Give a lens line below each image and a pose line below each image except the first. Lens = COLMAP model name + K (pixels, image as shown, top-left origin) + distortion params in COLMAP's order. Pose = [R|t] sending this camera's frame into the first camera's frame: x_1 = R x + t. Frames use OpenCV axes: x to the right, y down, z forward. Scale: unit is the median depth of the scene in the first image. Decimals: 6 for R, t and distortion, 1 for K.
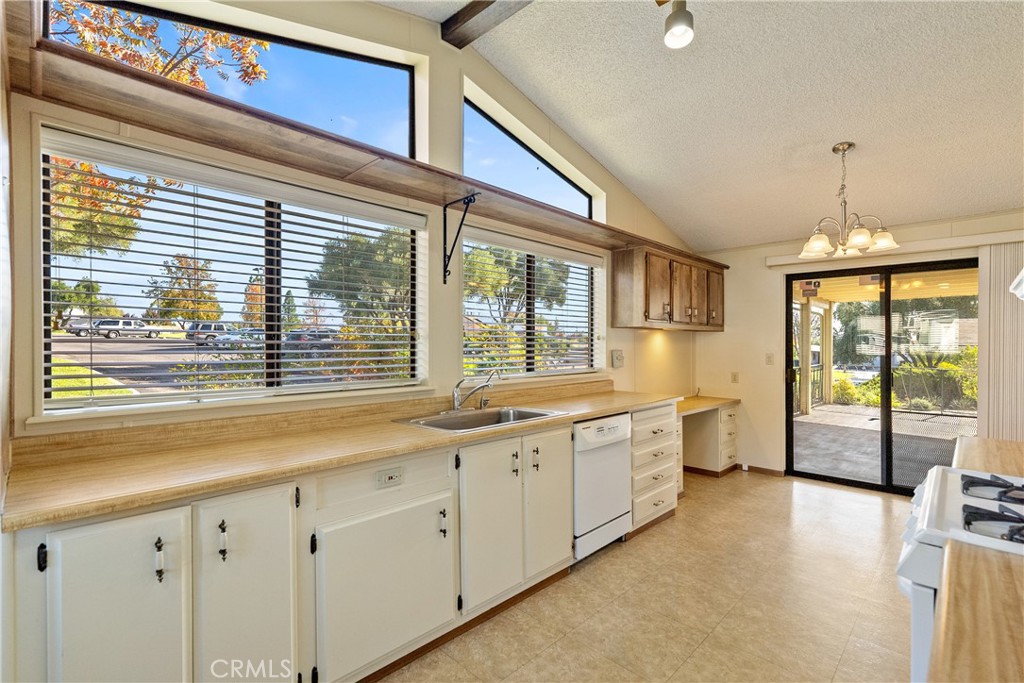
lens RADIAL K [[469.6, 0, 505.5], [0, 469.6, 341.8], [0, 0, 1]] dist [-0.001489, 0.000137]
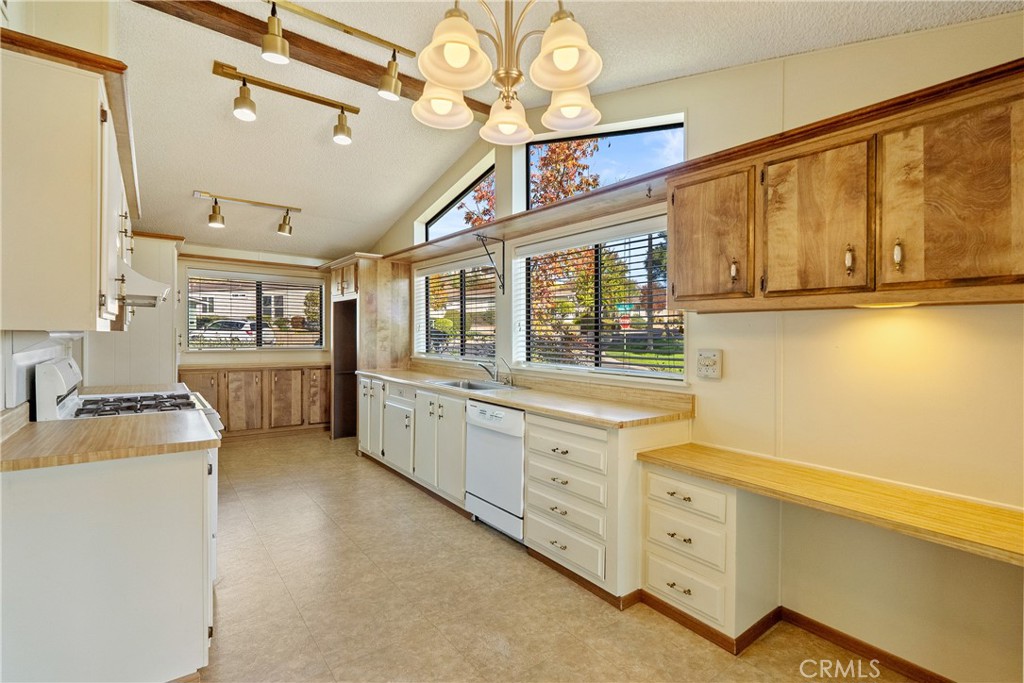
lens RADIAL K [[478.4, 0, 519.2], [0, 478.4, 337.9], [0, 0, 1]] dist [-0.003379, -0.000163]
pose [[-0.137924, -0.002724, -0.990439, 1.312378], [-0.005765, 0.999981, -0.001948, 0.012709], [0.990426, 0.005441, -0.137937, 1.240268]]
